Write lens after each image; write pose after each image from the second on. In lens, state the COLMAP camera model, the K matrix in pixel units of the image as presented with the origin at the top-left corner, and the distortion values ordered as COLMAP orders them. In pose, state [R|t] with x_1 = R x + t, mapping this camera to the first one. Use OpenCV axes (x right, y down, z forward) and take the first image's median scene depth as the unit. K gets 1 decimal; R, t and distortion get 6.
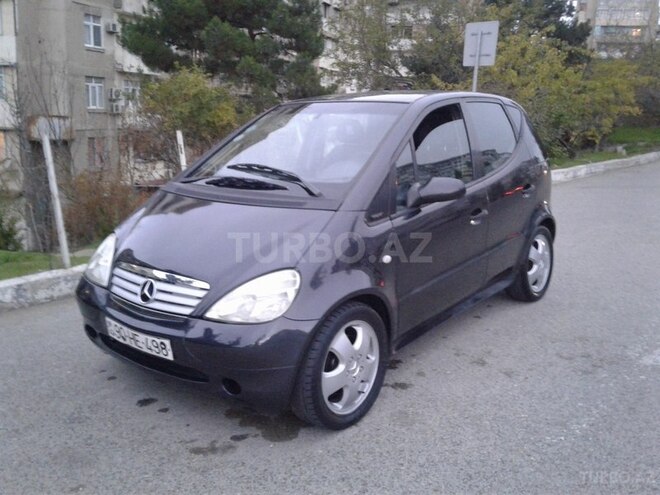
lens RADIAL K [[617.7, 0, 334.1], [0, 617.7, 247.4], [0, 0, 1]] dist [0.086701, -0.193952]
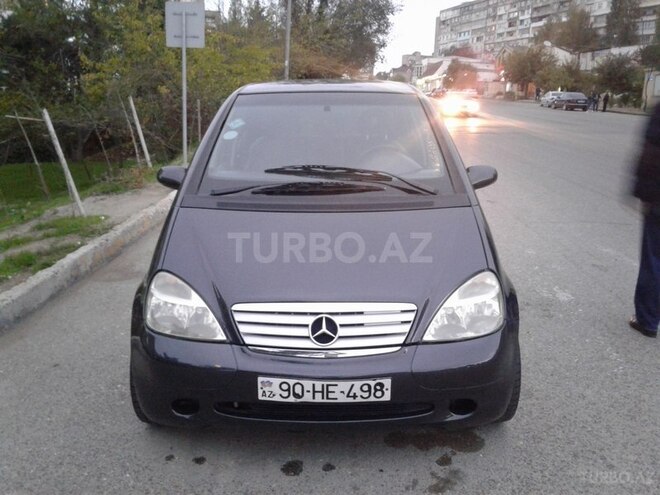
lens RADIAL K [[617.7, 0, 334.1], [0, 617.7, 247.4], [0, 0, 1]] dist [0.086701, -0.193952]
pose [[0.784817, -0.151973, 0.600805, -0.756071], [0.133216, 0.988173, 0.075941, -0.096336], [-0.605241, 0.020437, 0.795780, 0.339678]]
